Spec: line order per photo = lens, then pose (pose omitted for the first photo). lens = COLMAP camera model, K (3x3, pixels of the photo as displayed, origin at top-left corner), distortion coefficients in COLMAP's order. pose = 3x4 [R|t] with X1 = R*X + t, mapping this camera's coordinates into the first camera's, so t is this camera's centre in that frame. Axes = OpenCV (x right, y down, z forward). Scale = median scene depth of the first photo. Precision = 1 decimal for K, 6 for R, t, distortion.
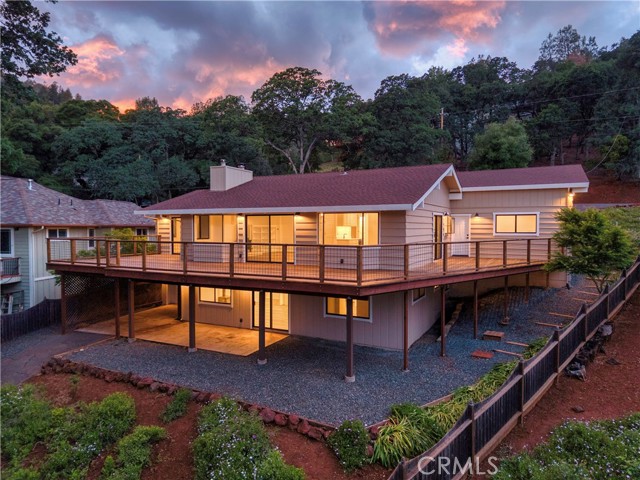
lens RADIAL K [[413.9, 0, 316.4], [0, 413.9, 221.4], [0, 0, 1]] dist [-0.002193, -0.002144]
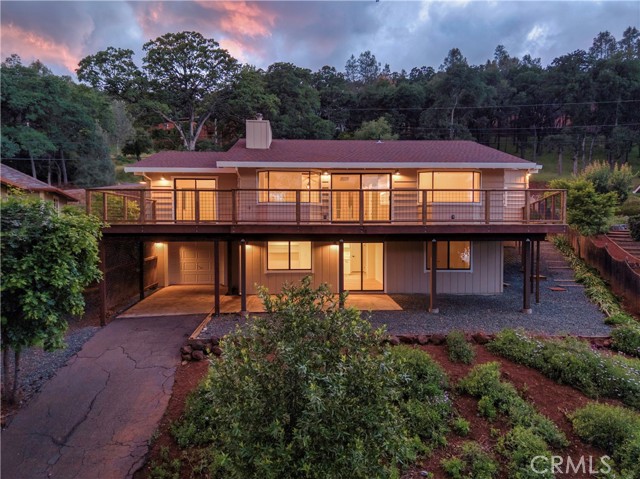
lens RADIAL K [[413.9, 0, 316.4], [0, 413.9, 220.9], [0, 0, 1]] dist [-0.002193, -0.002144]
pose [[0.869980, 0.006257, 0.493047, -0.602004], [-0.008161, 0.999965, 0.001710, 0.084321], [-0.493019, -0.005511, 0.870001, 0.188658]]
